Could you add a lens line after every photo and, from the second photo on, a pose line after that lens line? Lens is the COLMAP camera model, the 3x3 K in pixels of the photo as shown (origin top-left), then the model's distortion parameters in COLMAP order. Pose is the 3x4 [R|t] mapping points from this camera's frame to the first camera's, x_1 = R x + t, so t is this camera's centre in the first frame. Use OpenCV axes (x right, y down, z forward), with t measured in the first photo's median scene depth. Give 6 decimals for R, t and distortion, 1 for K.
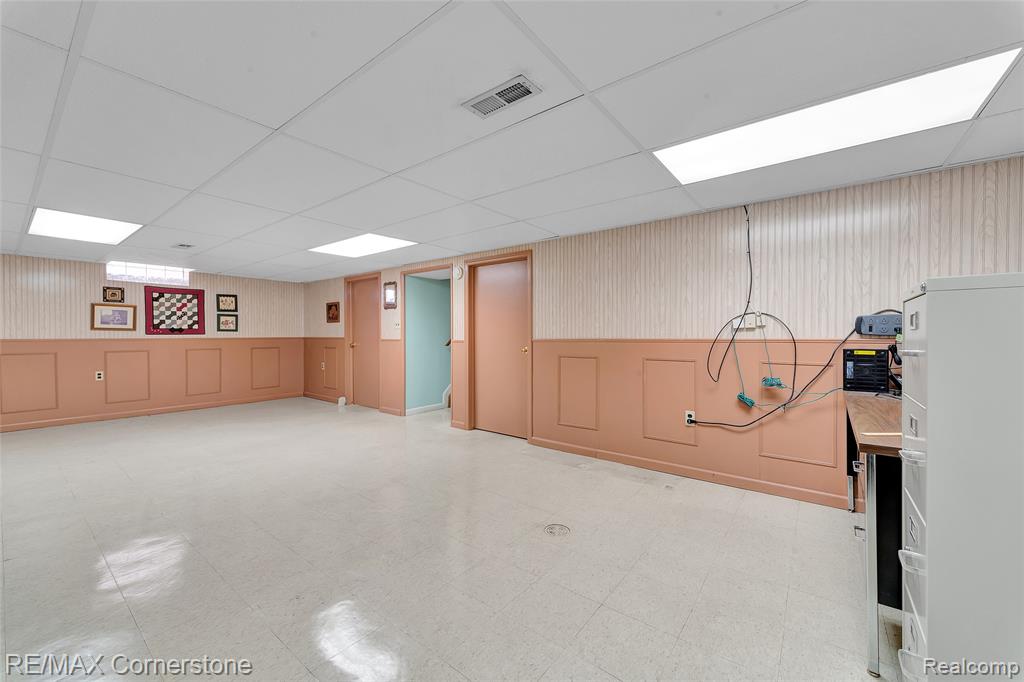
lens RADIAL K [[397.7, 0, 513.5], [0, 397.7, 336.9], [0, 0, 1]] dist [0.006663, 0.000450]
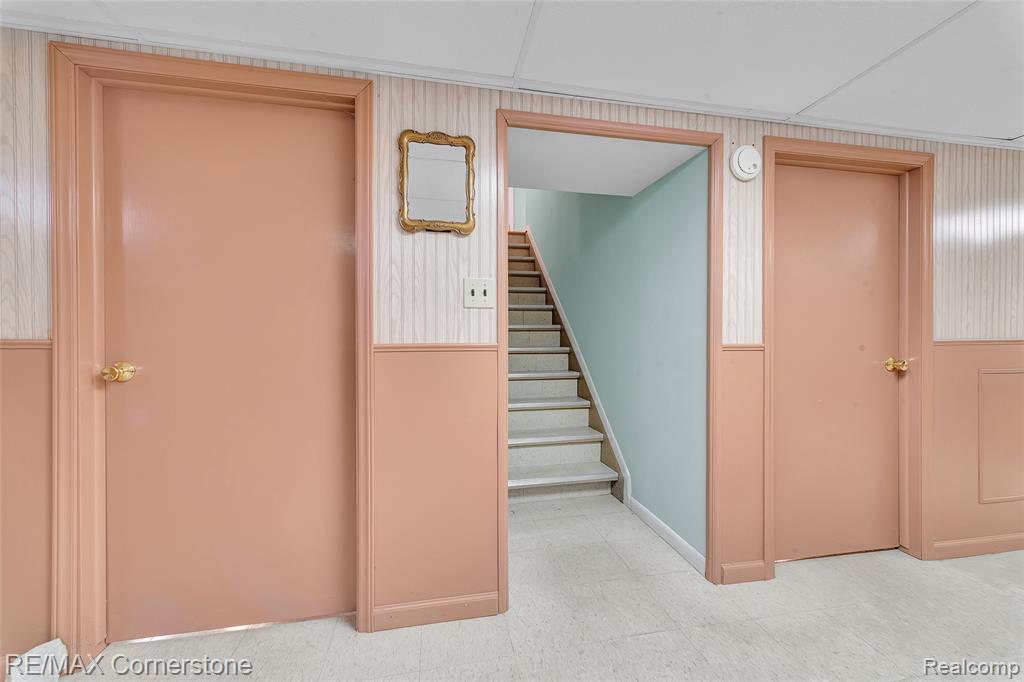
lens RADIAL K [[397.7, 0, 511.9], [0, 397.7, 341.8], [0, 0, 1]] dist [0.006663, 0.000450]
pose [[0.659197, -0.005087, 0.751953, -0.482958], [0.002893, 0.999987, 0.004228, 0.002160], [-0.751965, -0.000611, 0.659203, 0.790191]]
